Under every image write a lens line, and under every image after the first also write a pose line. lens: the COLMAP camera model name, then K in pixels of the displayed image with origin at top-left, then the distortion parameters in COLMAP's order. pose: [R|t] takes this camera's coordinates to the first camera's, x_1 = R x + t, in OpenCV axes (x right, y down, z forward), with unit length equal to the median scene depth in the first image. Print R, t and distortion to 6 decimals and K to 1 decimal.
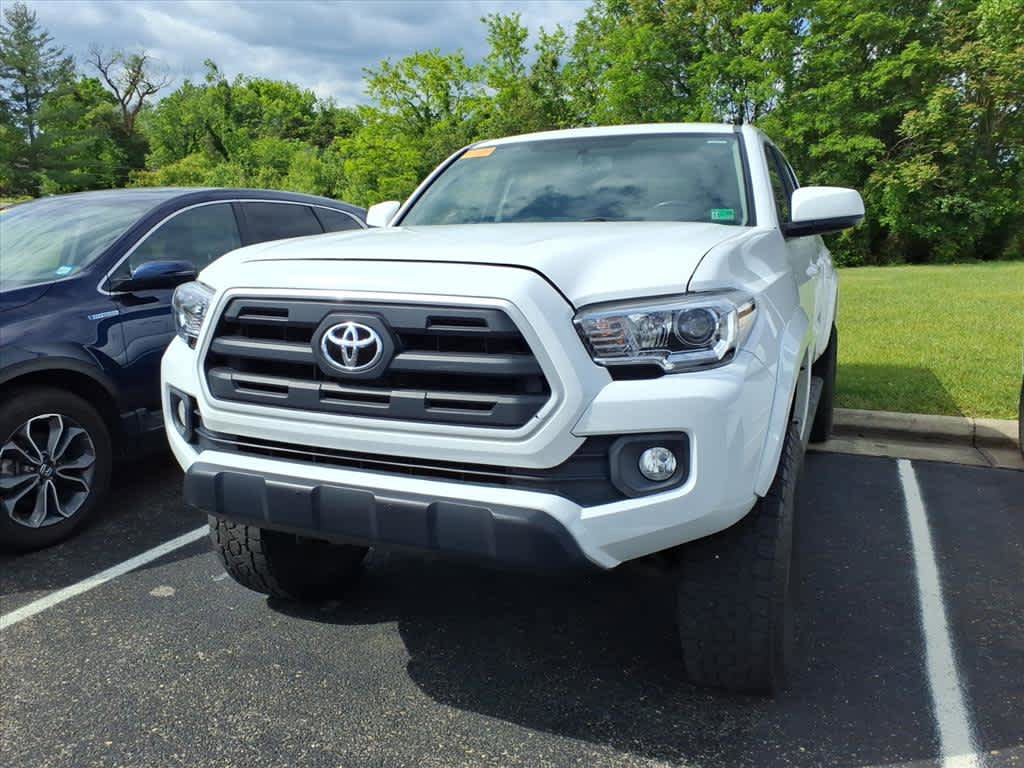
lens RADIAL K [[825.7, 0, 512.0], [0, 825.7, 384.0], [0, 0, 1]] dist [0.013130, -0.002377]
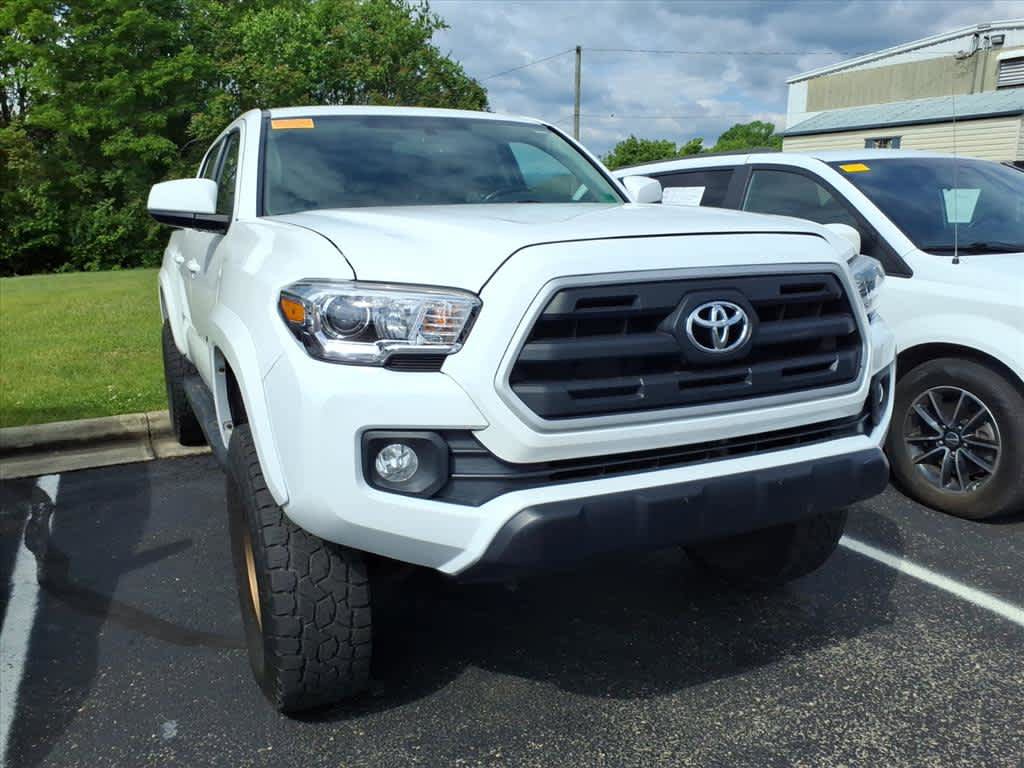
lens RADIAL K [[821.5, 0, 508.8], [0, 821.5, 388.1], [0, 0, 1]] dist [0.010575, -0.002279]
pose [[0.669498, -0.157785, 0.725863, -0.523481], [0.154145, 0.985419, 0.072031, -0.040715], [-0.726645, 0.063663, 0.684057, 0.275047]]
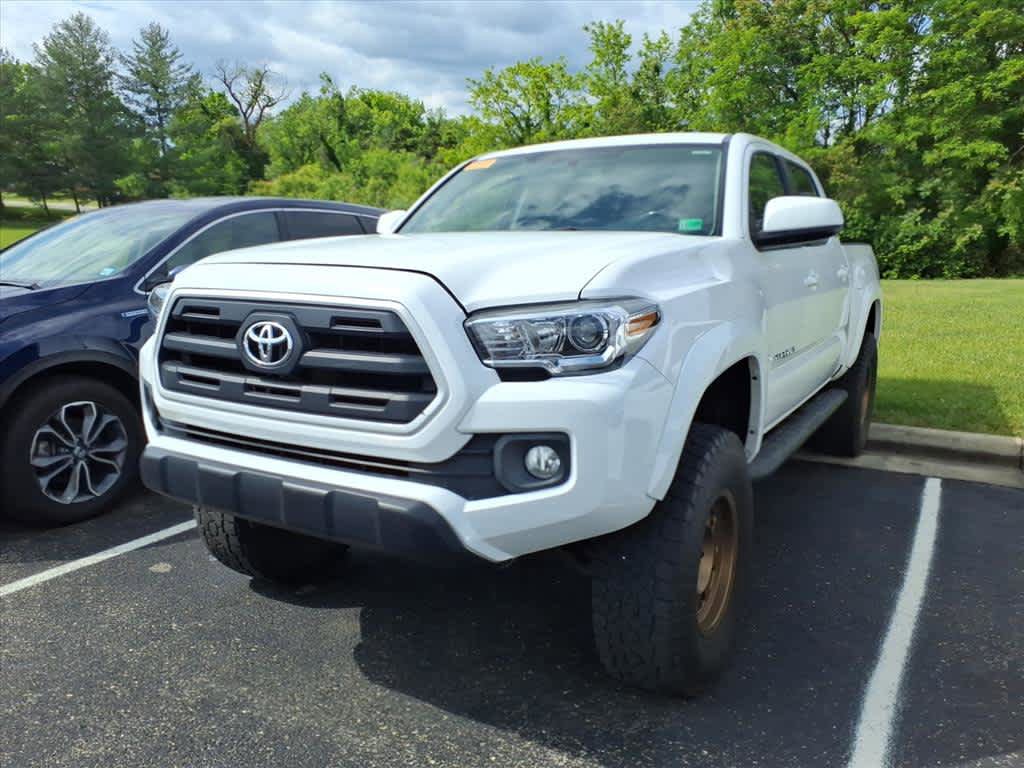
lens RADIAL K [[815.8, 0, 511.7], [0, 815.8, 404.1], [0, 0, 1]] dist [0.040055, -0.034543]
pose [[0.991955, 0.030516, -0.122855, 0.129096], [-0.028658, 0.999447, 0.016866, 0.003225], [0.123302, -0.013209, 0.992281, -0.010774]]
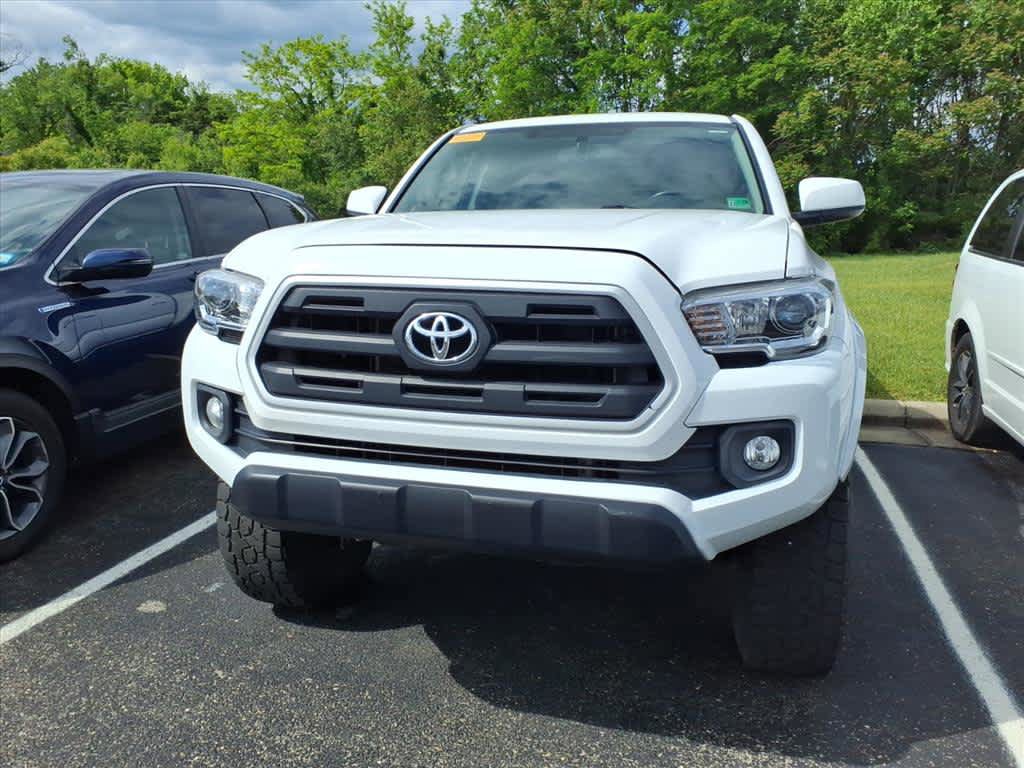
lens RADIAL K [[821.5, 0, 508.8], [0, 821.5, 388.1], [0, 0, 1]] dist [0.010575, -0.002279]
pose [[0.990426, -0.019092, 0.136715, -0.124937], [0.017089, 0.999729, 0.015809, -0.000556], [-0.136980, -0.013321, 0.990484, 0.033742]]
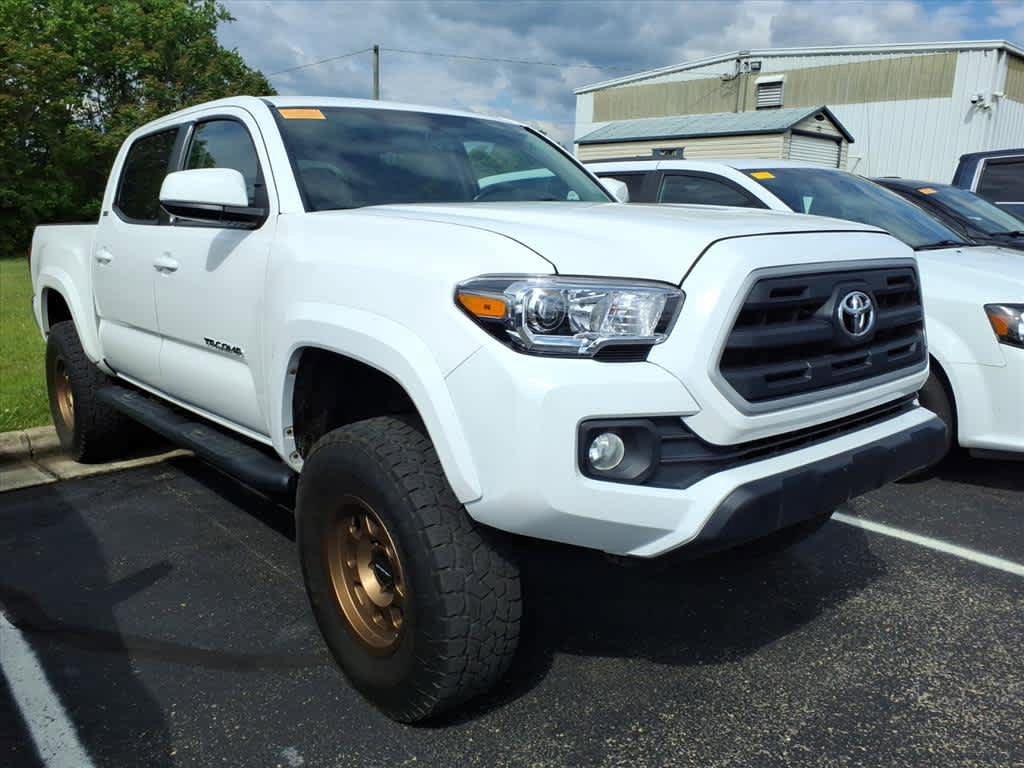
lens RADIAL K [[816.8, 0, 505.5], [0, 816.8, 383.8], [0, 0, 1]] dist [0.027185, -0.032279]
pose [[0.453056, -0.176591, 0.873817, -0.665289], [0.169459, 0.979372, 0.110062, -0.074902], [-0.875228, 0.098212, 0.473635, 0.458499]]
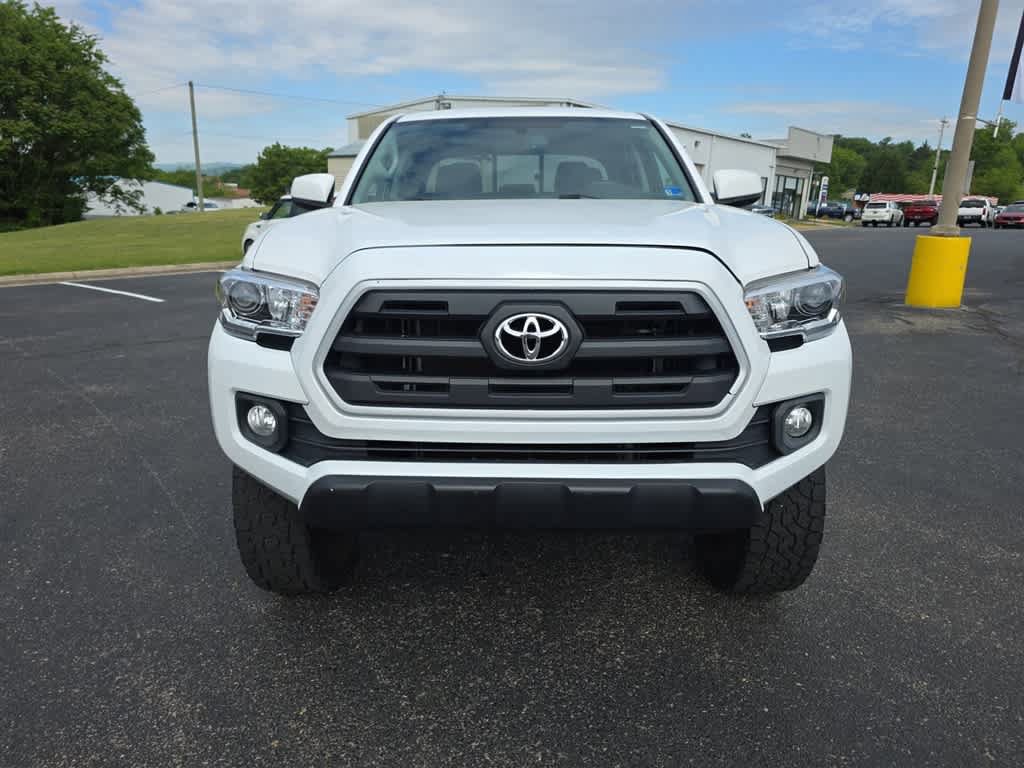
lens RADIAL K [[691.6, 0, 503.4], [0, 691.6, 398.6], [0, 0, 1]] dist [0.027817, -0.002960]
pose [[0.923192, -0.103166, 0.370234, -0.267780], [0.066299, 0.991607, 0.110993, -0.033708], [-0.378578, -0.077922, 0.922284, 0.135773]]
